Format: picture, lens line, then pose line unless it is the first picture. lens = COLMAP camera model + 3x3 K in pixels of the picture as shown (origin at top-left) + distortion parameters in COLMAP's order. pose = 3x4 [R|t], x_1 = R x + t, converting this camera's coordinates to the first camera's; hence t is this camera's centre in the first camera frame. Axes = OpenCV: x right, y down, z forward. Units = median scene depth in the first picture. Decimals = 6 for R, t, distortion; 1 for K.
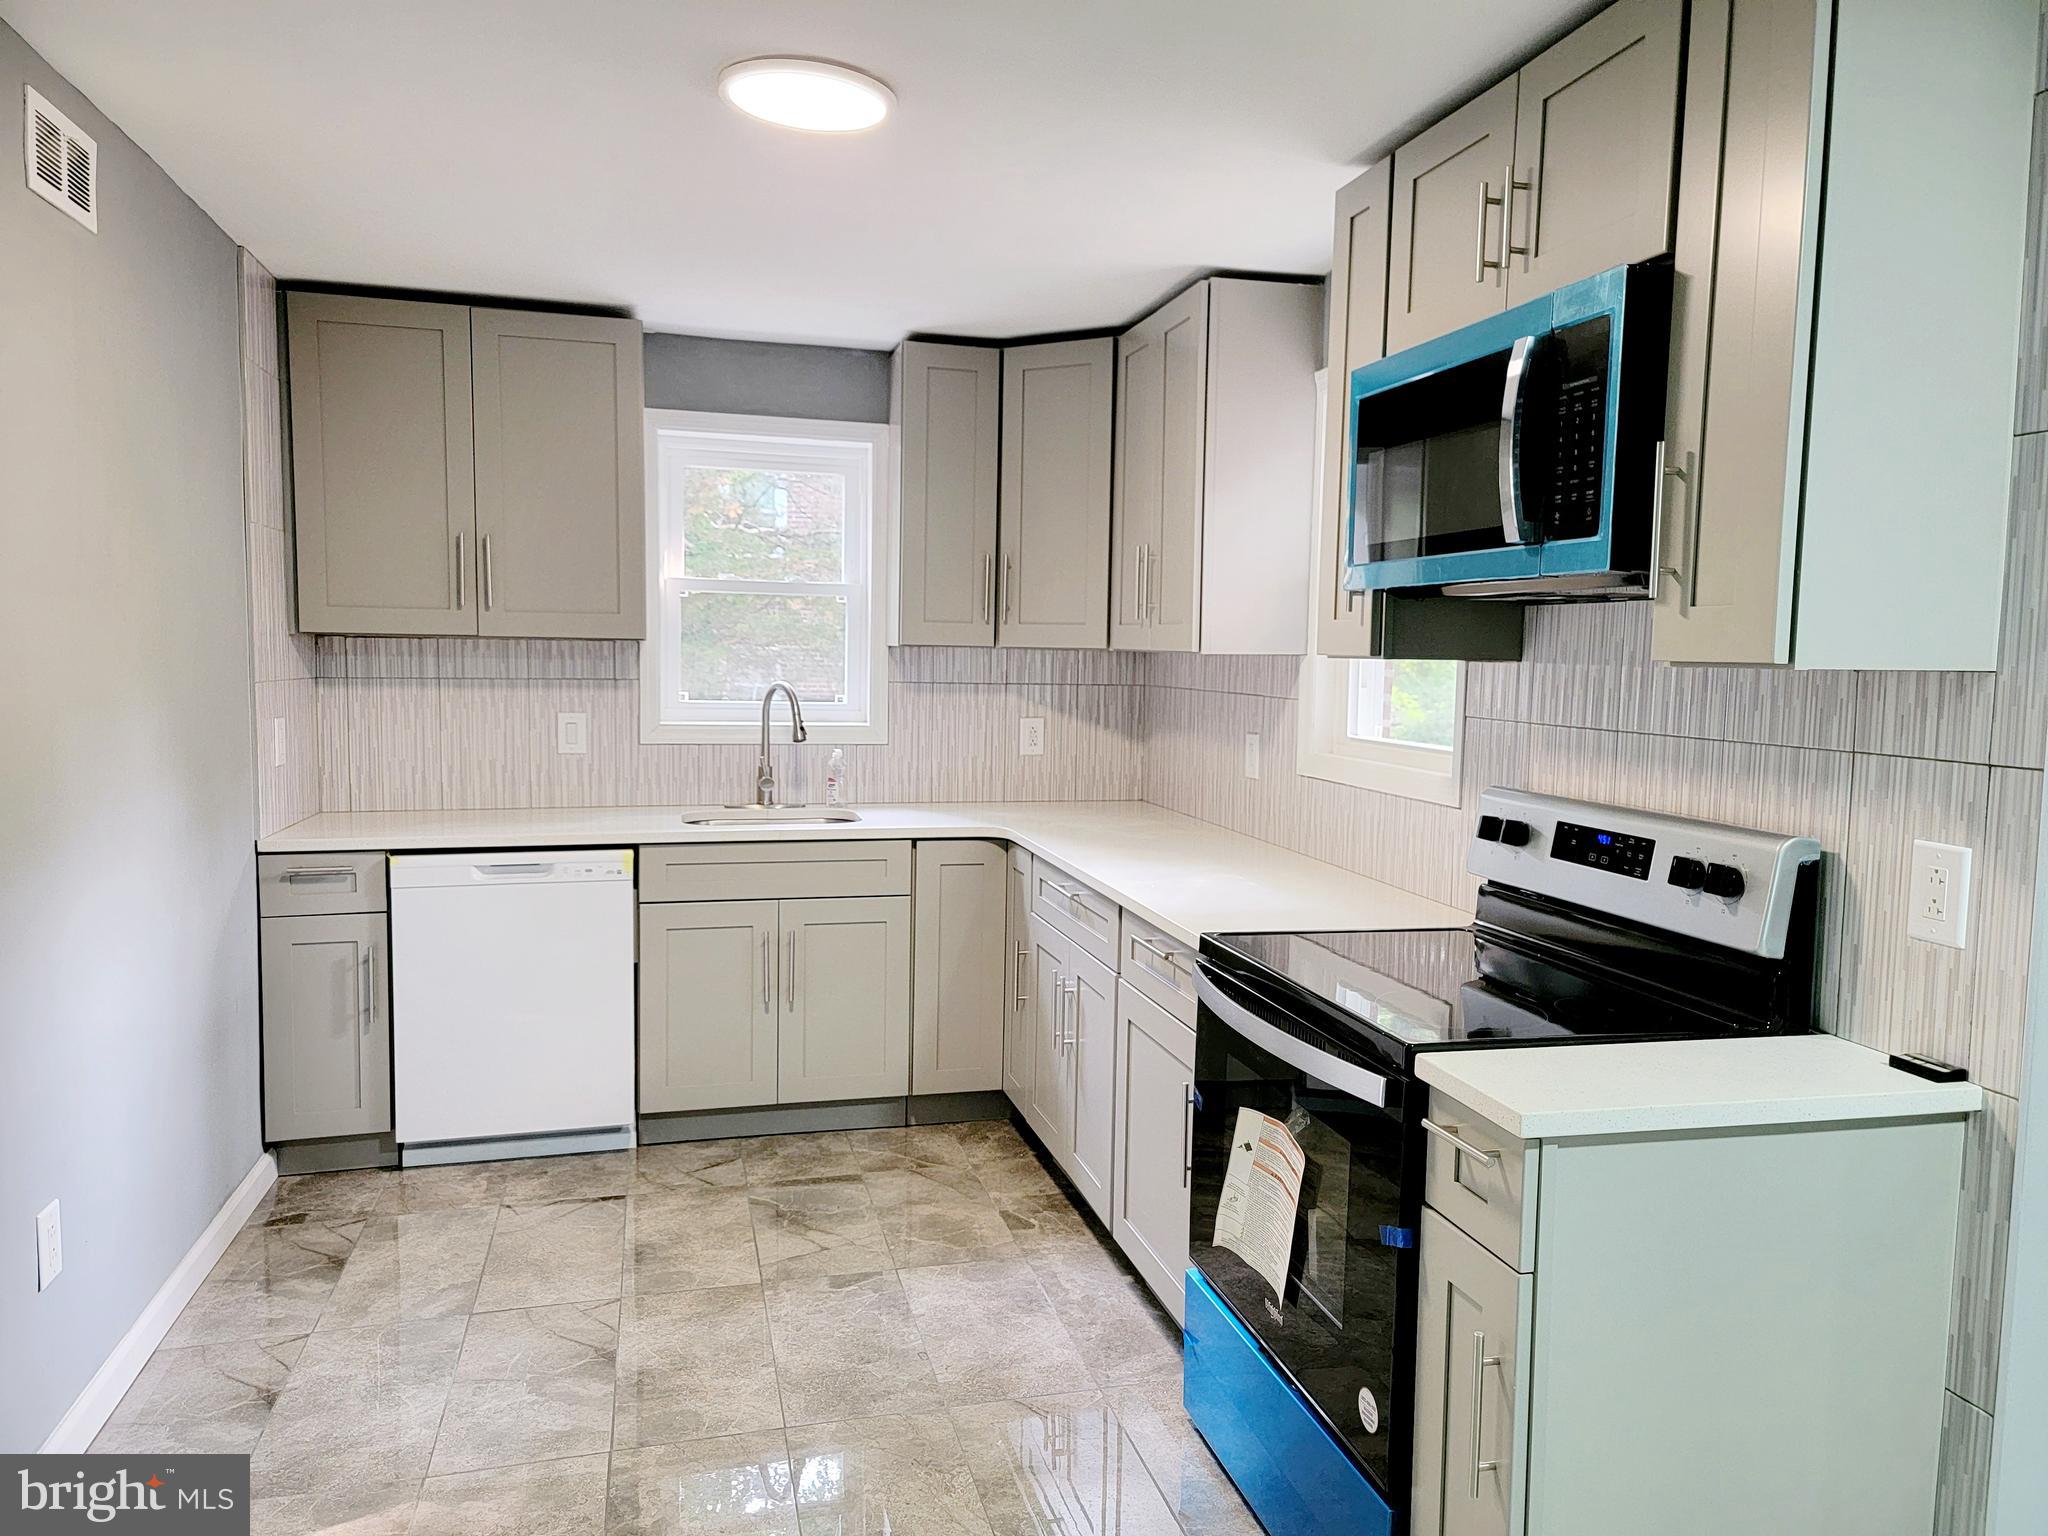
lens RADIAL K [[1419.3, 0, 1024.0], [0, 1419.3, 768.0], [0, 0, 1]] dist [0.038320, -0.003321]
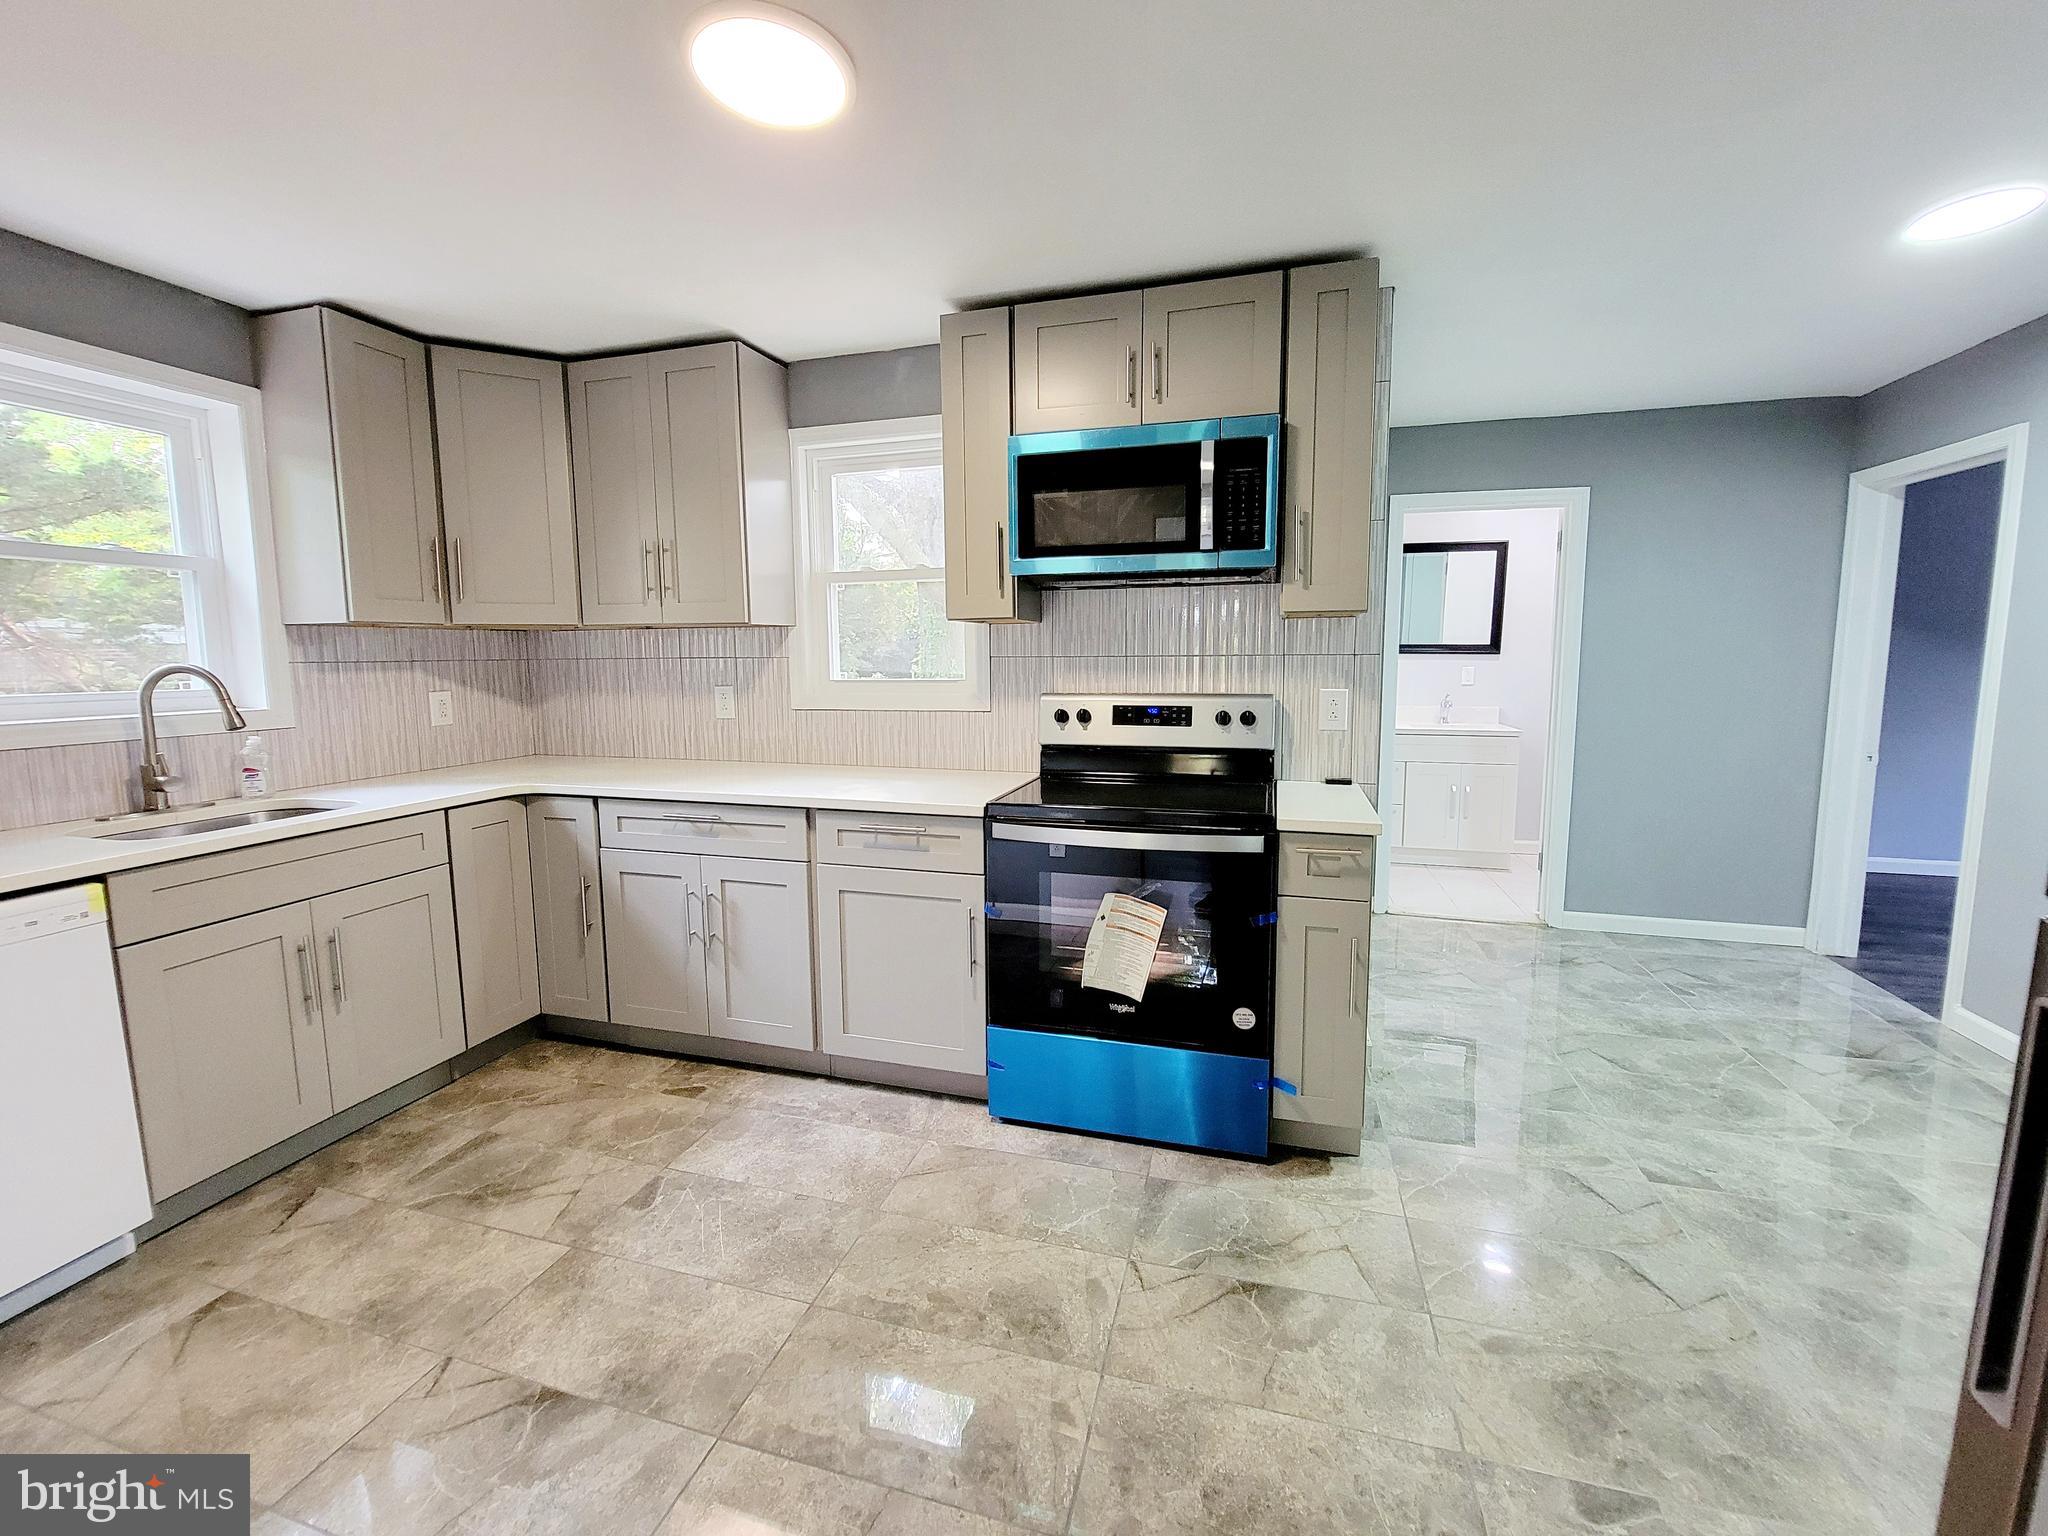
lens RADIAL K [[835.3, 0, 1030.9], [0, 835.3, 745.0], [0, 0, 1]] dist [-0.008498, 0.000011]
pose [[0.507839, -0.117393, 0.853416, -0.412584], [0.090175, 0.992473, 0.082861, -0.008067], [-0.856719, 0.034877, 0.514603, 0.355948]]
